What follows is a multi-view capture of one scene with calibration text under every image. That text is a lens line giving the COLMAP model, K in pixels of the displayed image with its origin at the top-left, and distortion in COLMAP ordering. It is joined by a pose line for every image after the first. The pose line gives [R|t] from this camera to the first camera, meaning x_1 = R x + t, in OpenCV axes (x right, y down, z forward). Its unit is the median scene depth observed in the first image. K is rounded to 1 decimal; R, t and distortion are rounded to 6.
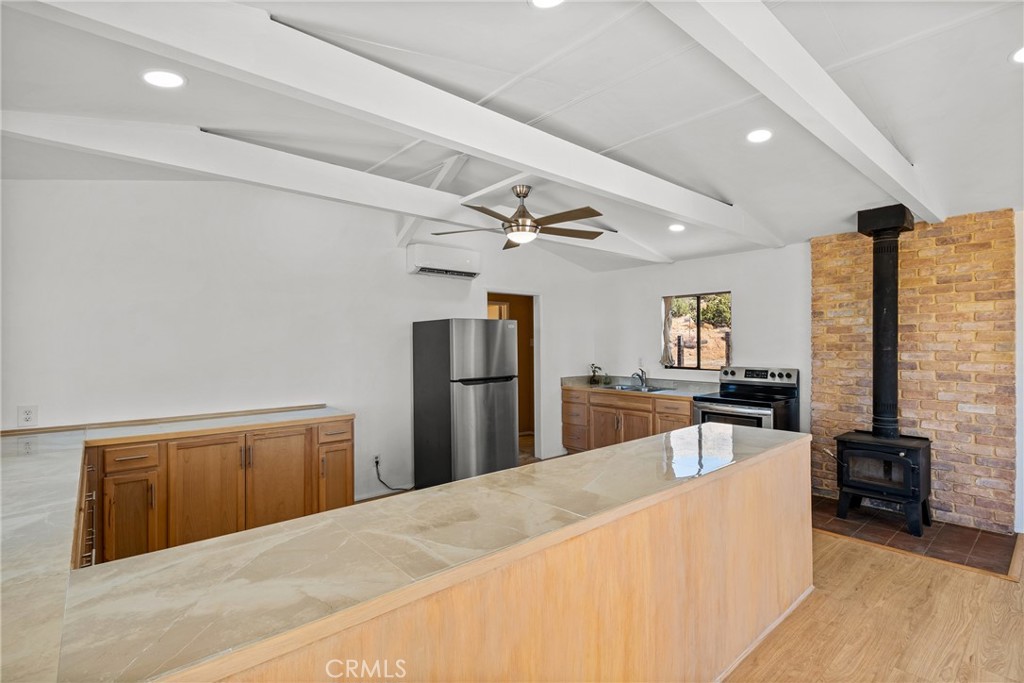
lens RADIAL K [[467.2, 0, 515.9], [0, 467.2, 344.3], [0, 0, 1]] dist [0.002725, -0.000531]
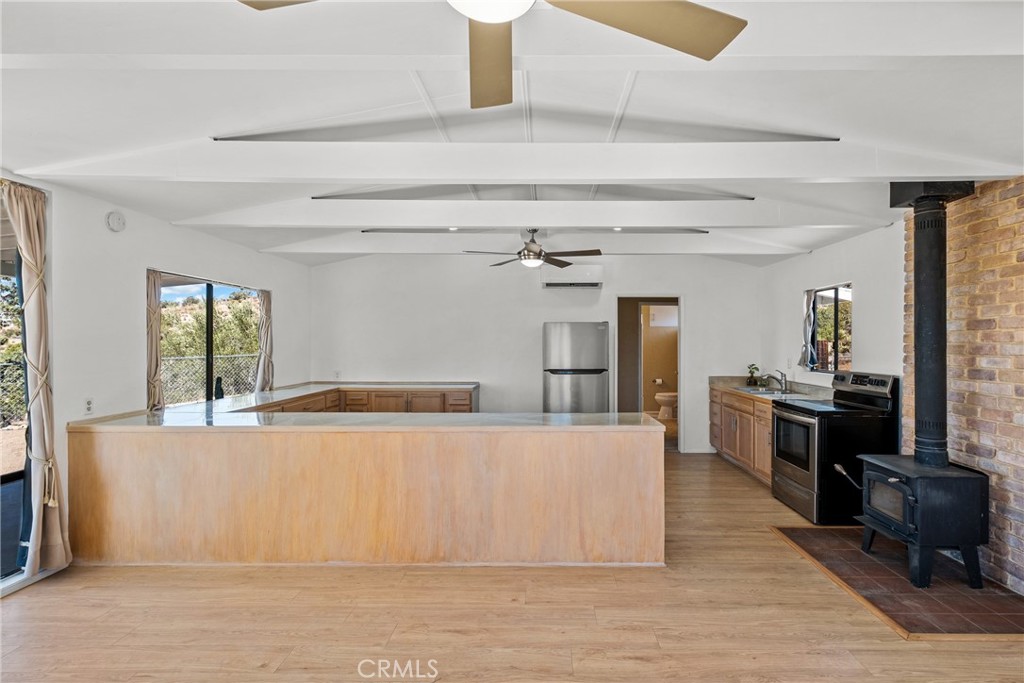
lens RADIAL K [[478.0, 0, 549.8], [0, 478.0, 342.4], [0, 0, 1]] dist [-0.000458, -0.000633]
pose [[0.767623, 0.005998, -0.640874, 0.734993], [-0.006609, 0.999977, 0.001442, -0.001883], [0.640868, 0.003129, 0.767645, -0.019058]]
